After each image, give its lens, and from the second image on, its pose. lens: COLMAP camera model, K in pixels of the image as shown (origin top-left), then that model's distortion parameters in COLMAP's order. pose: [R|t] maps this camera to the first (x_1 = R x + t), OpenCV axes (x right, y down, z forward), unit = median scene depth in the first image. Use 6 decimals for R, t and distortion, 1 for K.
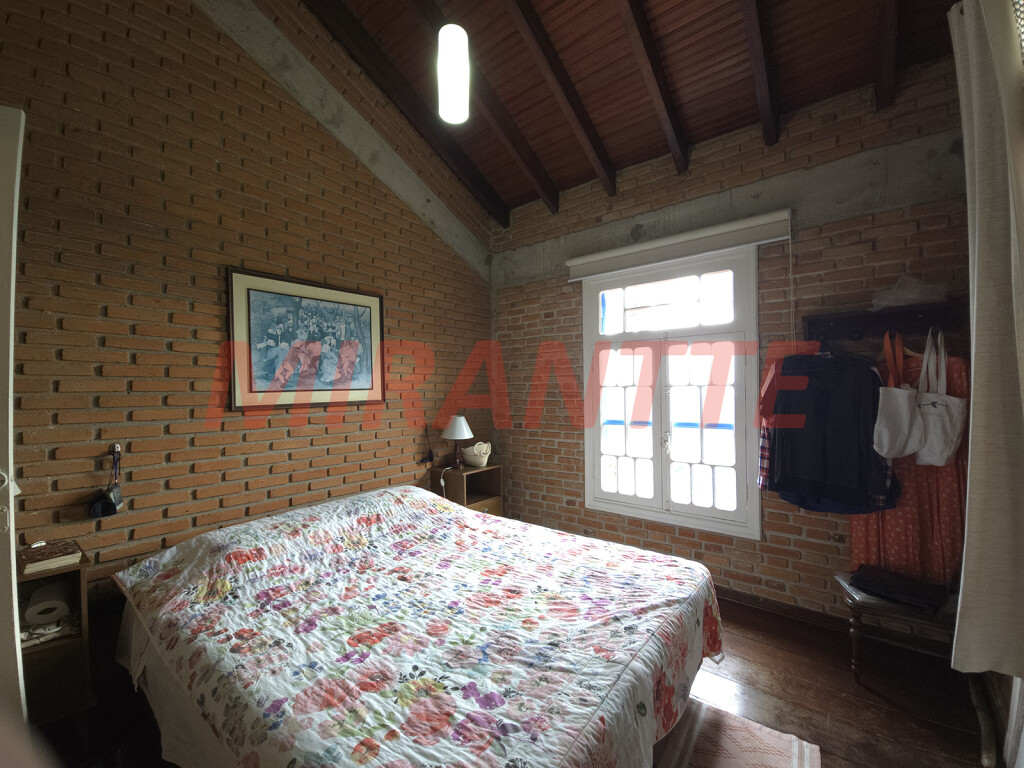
lens RADIAL K [[415.3, 0, 510.8], [0, 415.3, 391.8], [0, 0, 1]] dist [0.002177, -0.005417]
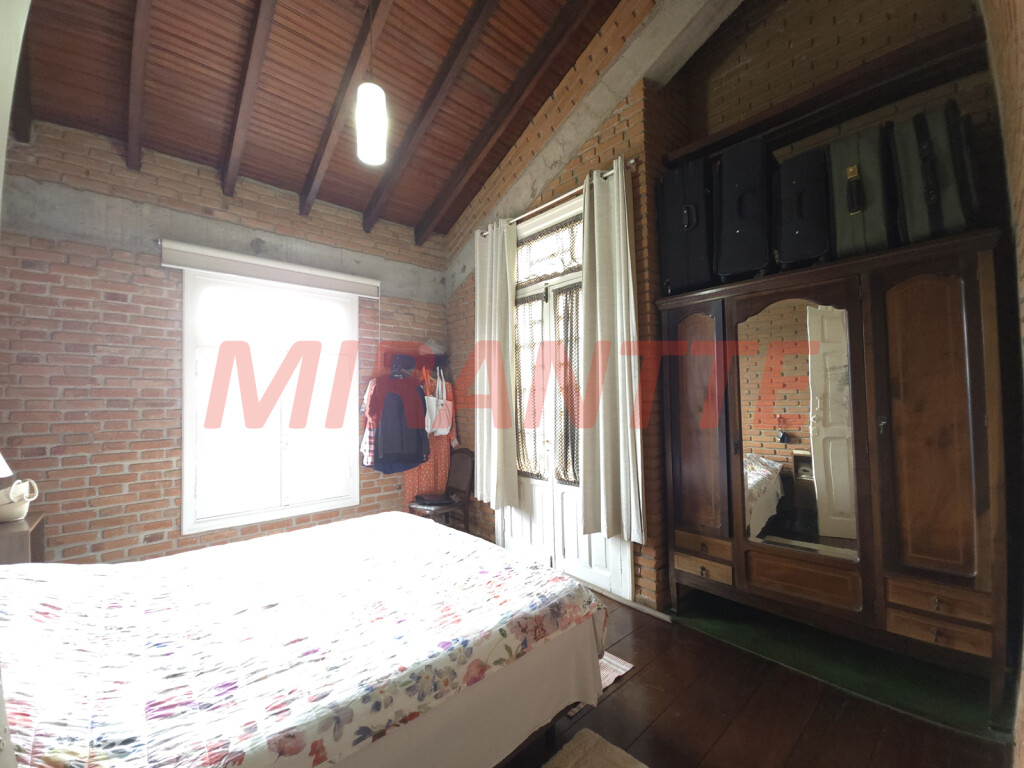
lens RADIAL K [[415.3, 0, 510.8], [0, 415.3, 391.8], [0, 0, 1]] dist [0.002177, -0.005417]
pose [[0.177850, 0.028506, 0.983645, -0.640022], [0.013250, 0.999420, -0.031359, 0.024048], [-0.983968, 0.018611, 0.177369, 0.213261]]
